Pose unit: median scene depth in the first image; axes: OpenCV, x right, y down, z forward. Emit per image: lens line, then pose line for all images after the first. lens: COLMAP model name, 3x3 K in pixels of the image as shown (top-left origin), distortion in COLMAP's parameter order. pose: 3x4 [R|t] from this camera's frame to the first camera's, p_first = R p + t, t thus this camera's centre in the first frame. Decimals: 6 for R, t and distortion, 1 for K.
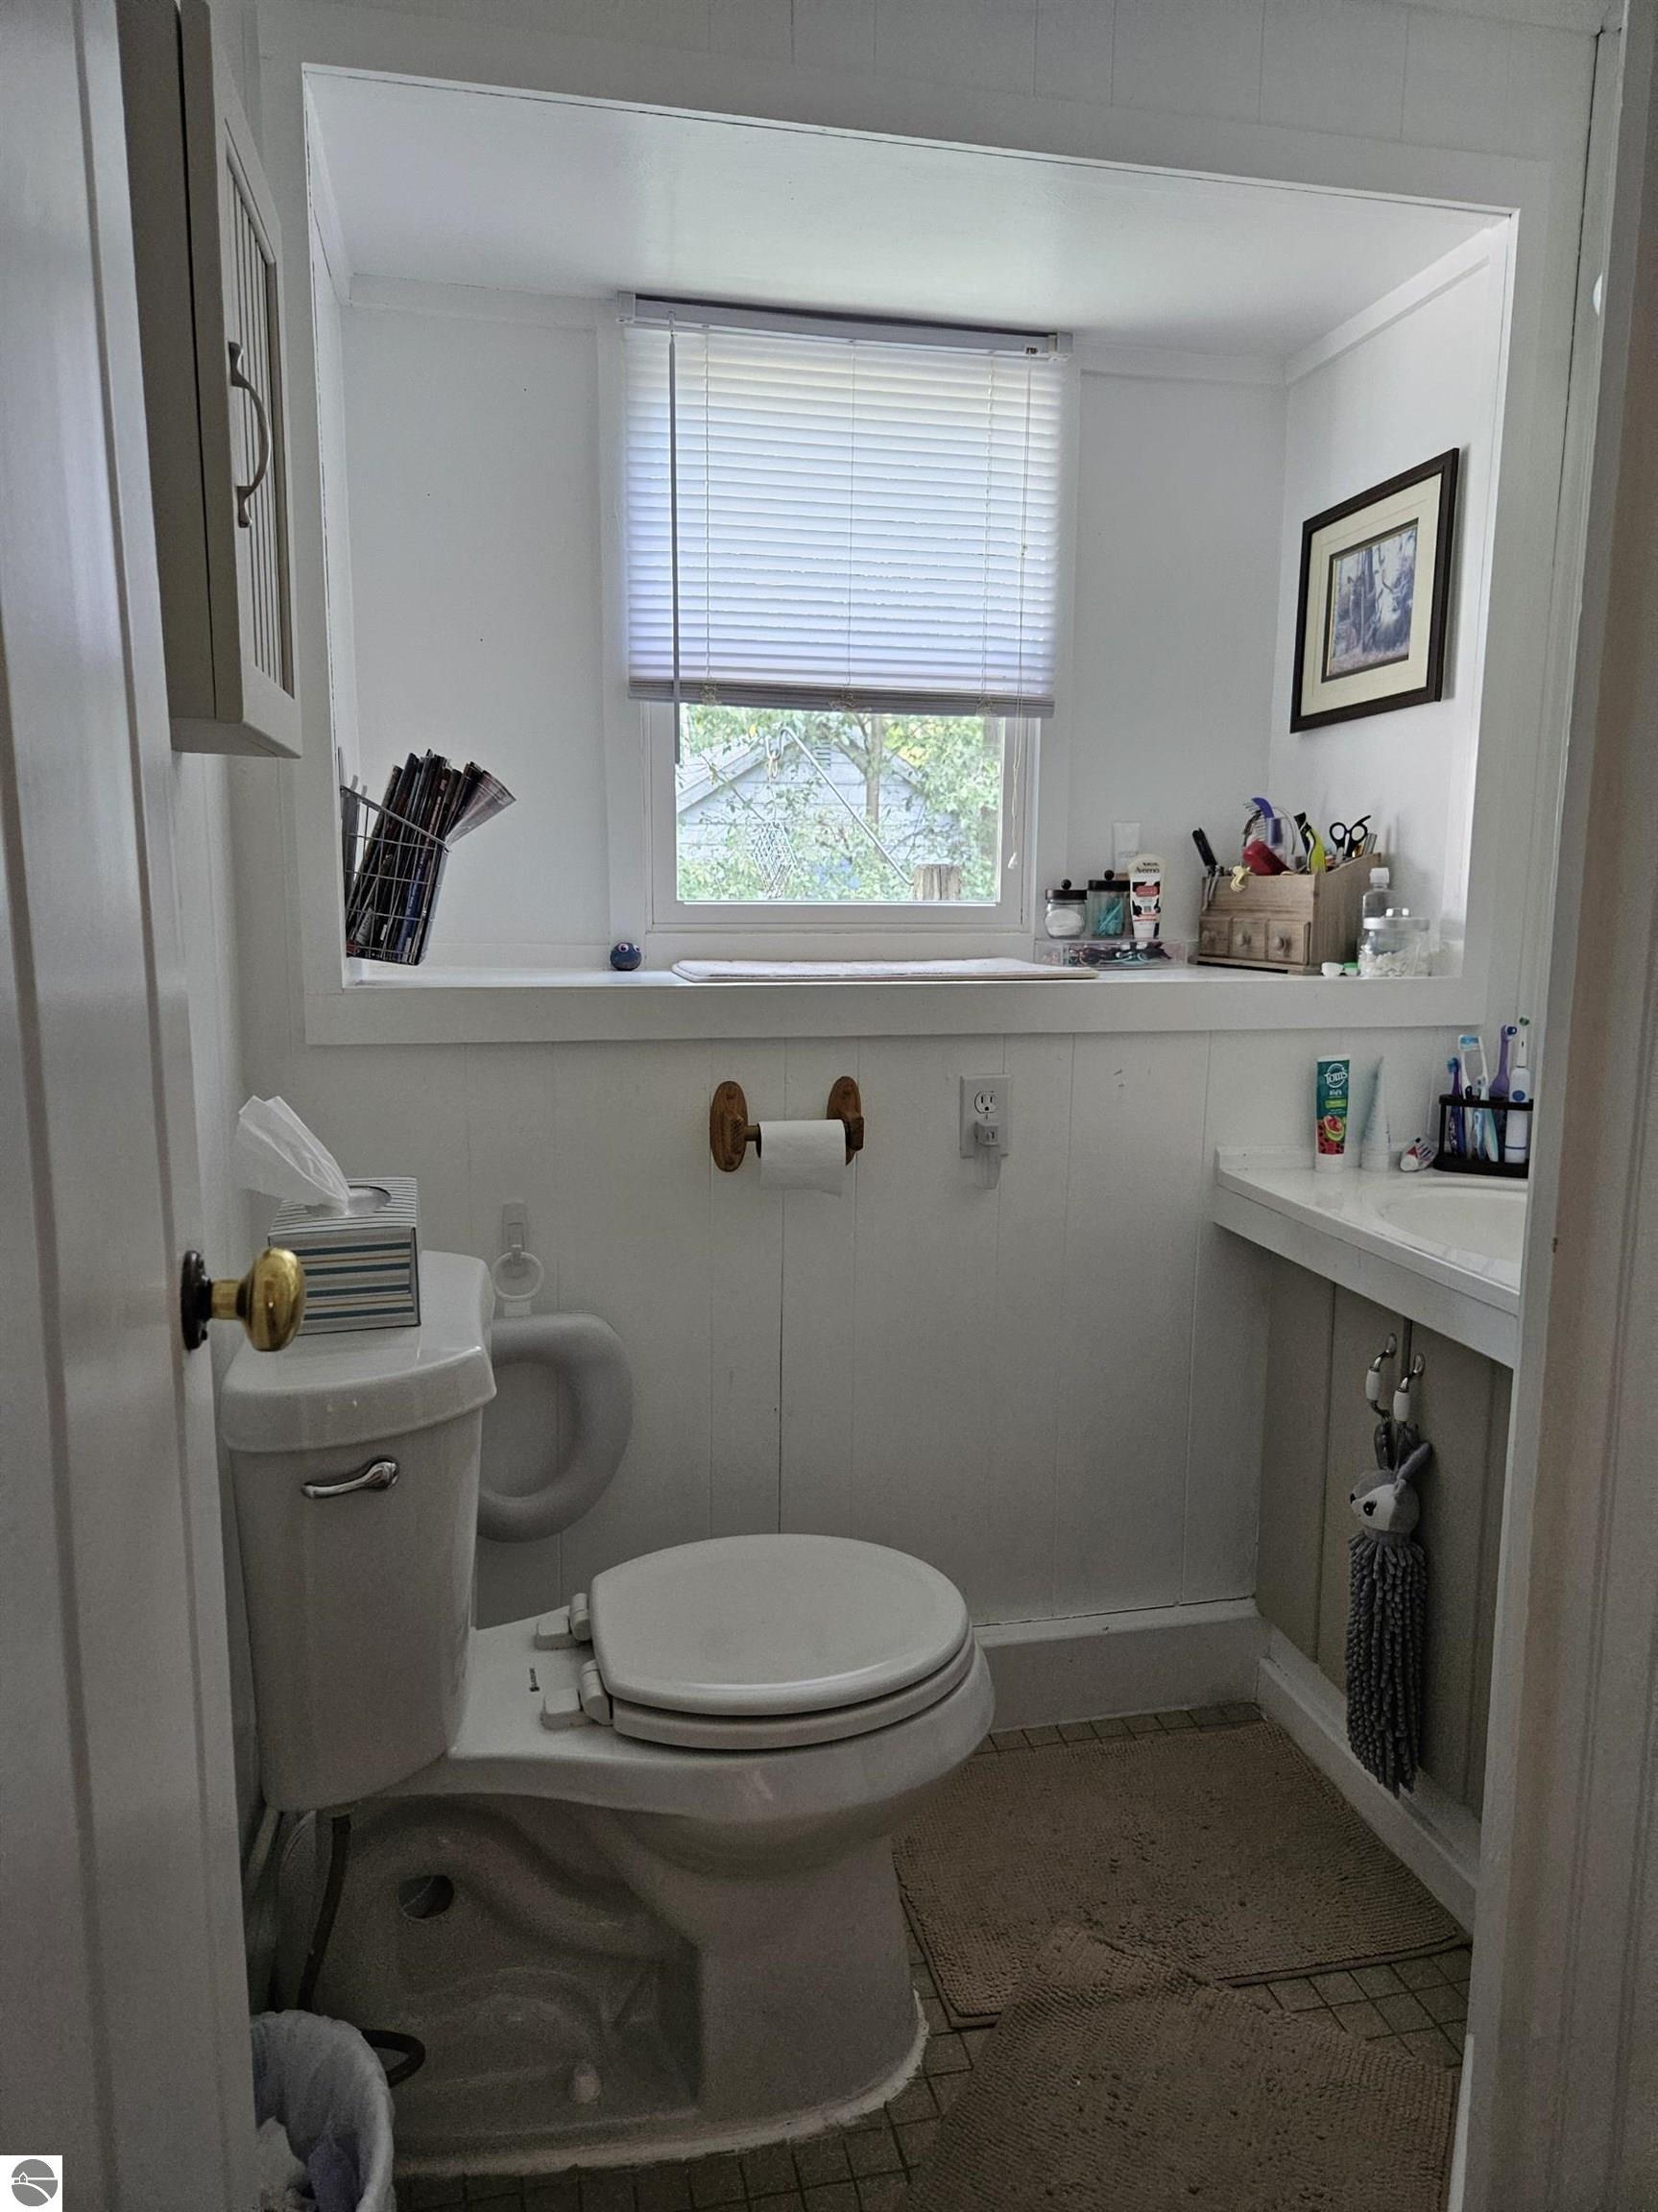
lens RADIAL K [[1478.8, 0, 814.3], [0, 1478.8, 1097.1], [0, 0, 1]] dist [0.074139, -0.062310]
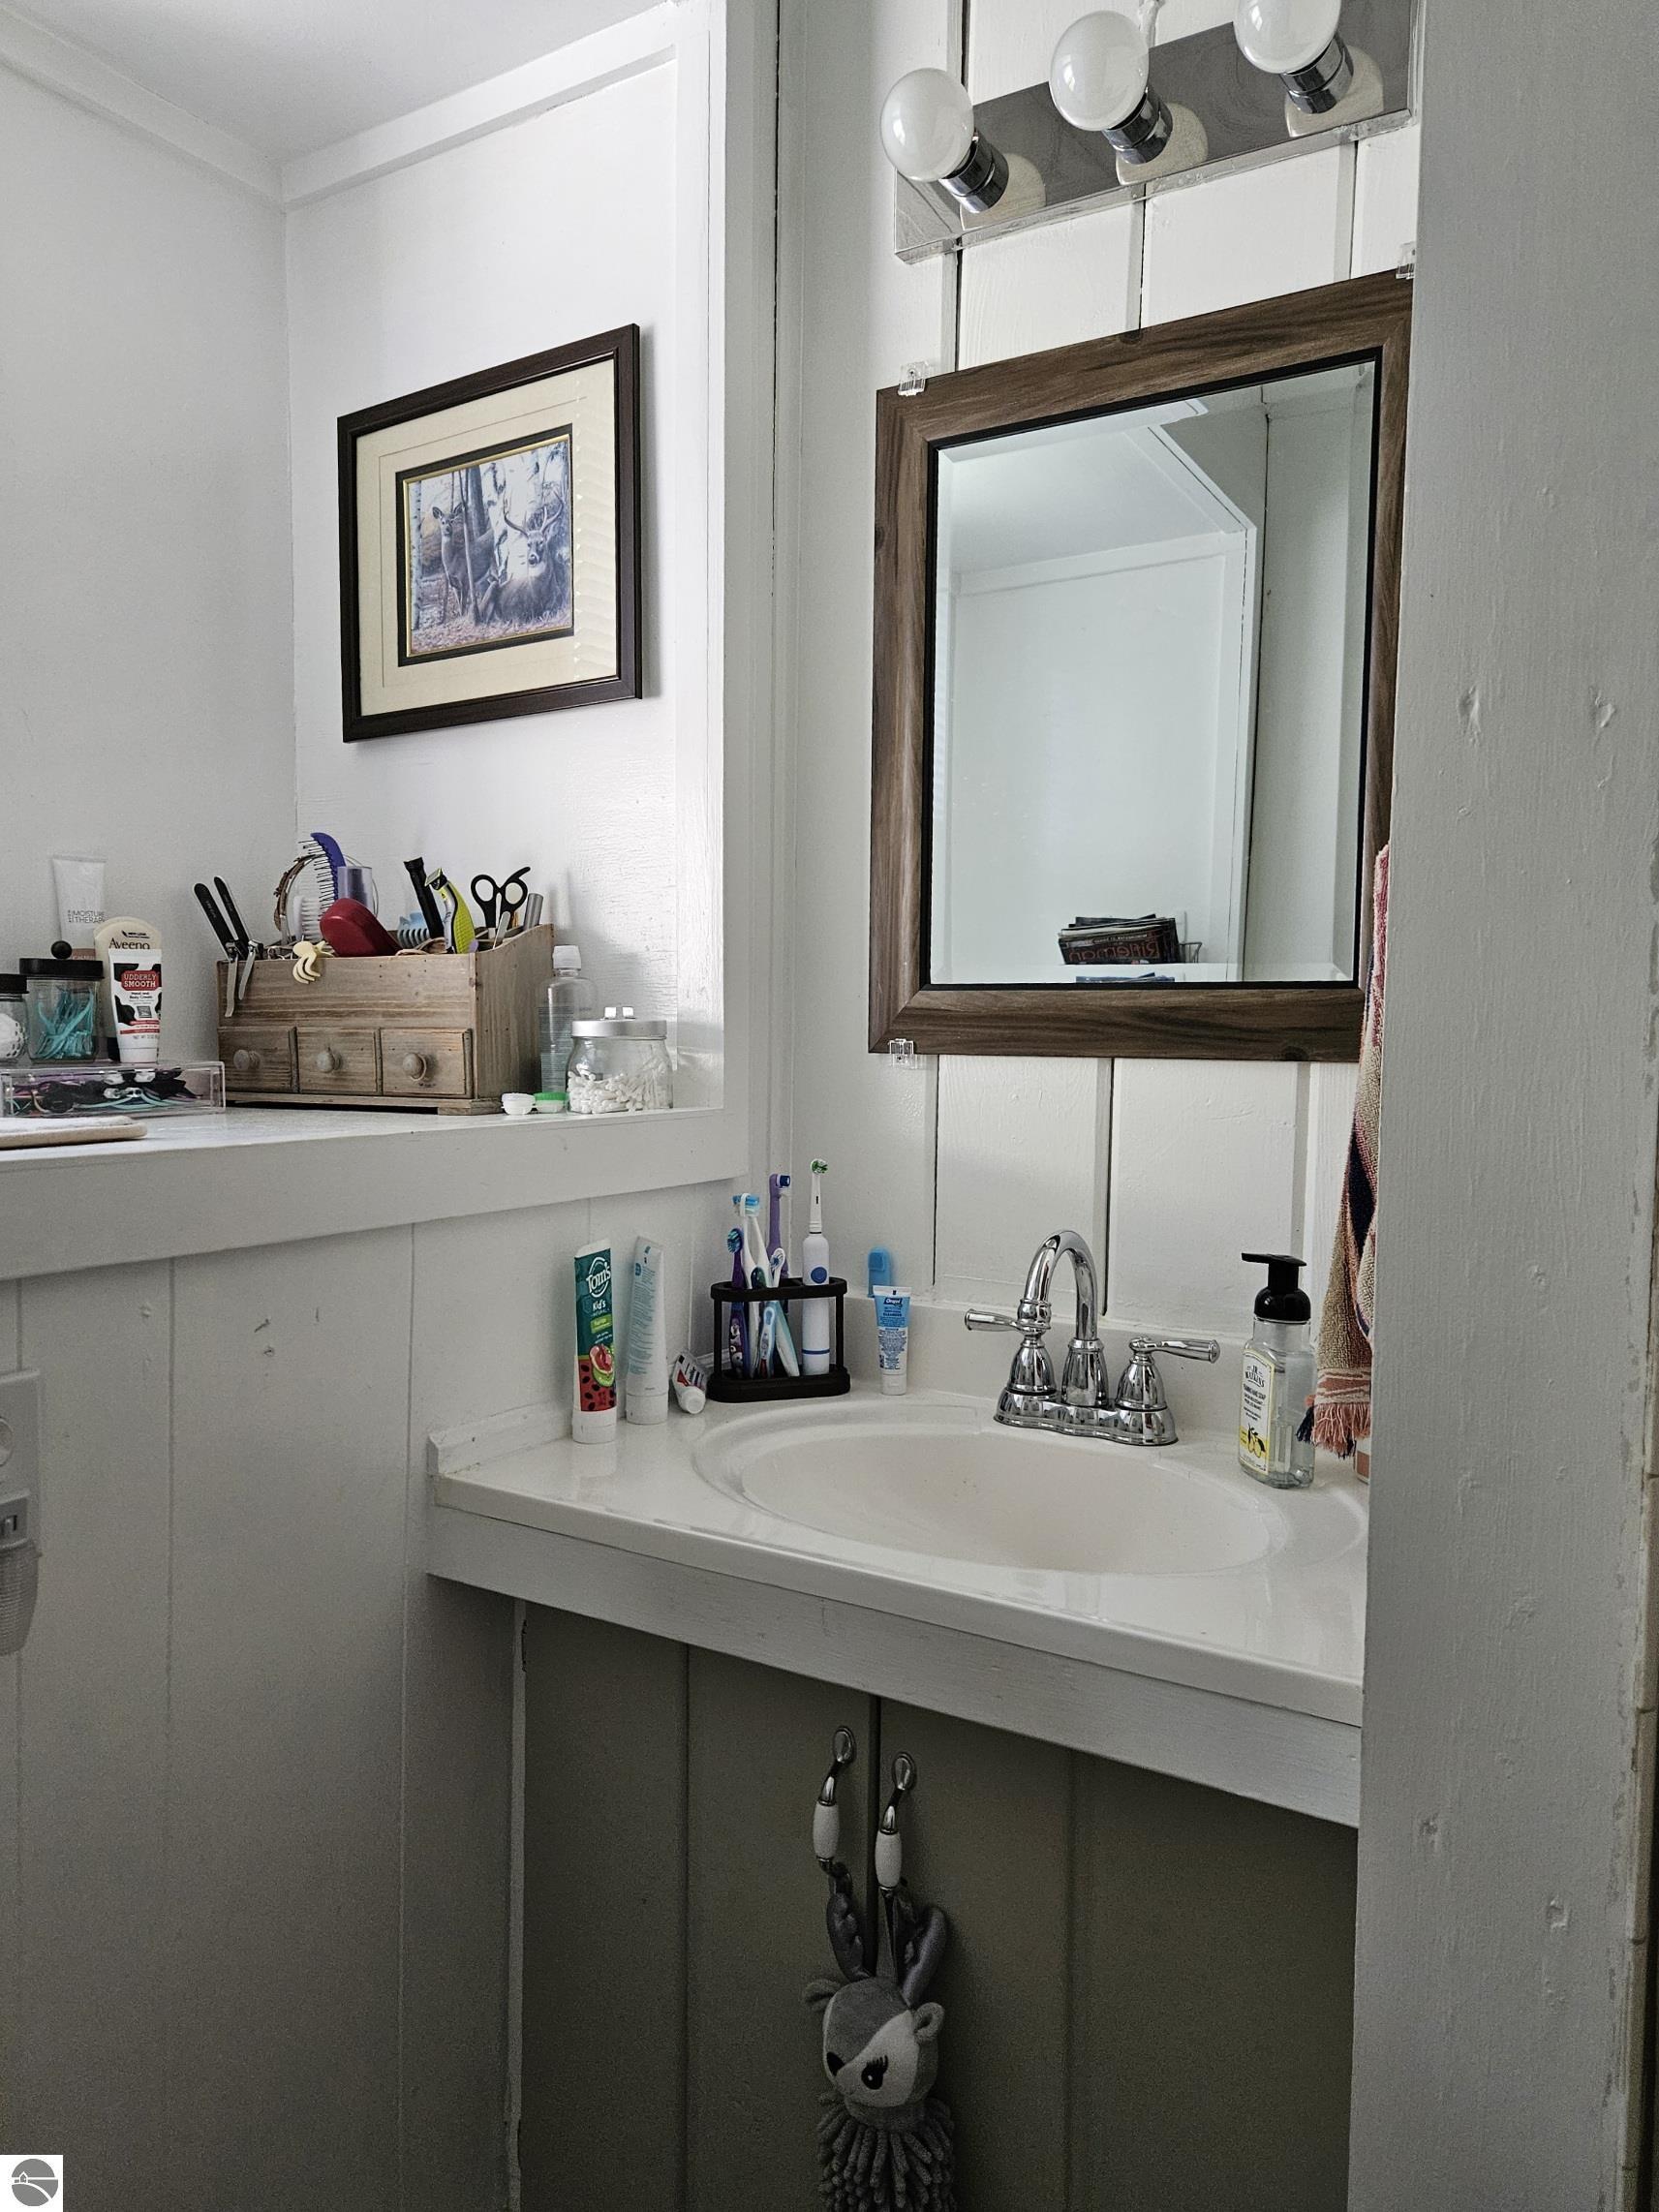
lens RADIAL K [[1498.3, 0, 779.3], [0, 1498.3, 1111.0], [0, 0, 1]] dist [0.073982, -0.059005]
pose [[0.682845, -0.041684, 0.729373, -0.036116], [0.105067, 0.993596, -0.041580, -0.044602], [-0.722969, 0.105026, 0.682851, 0.488503]]
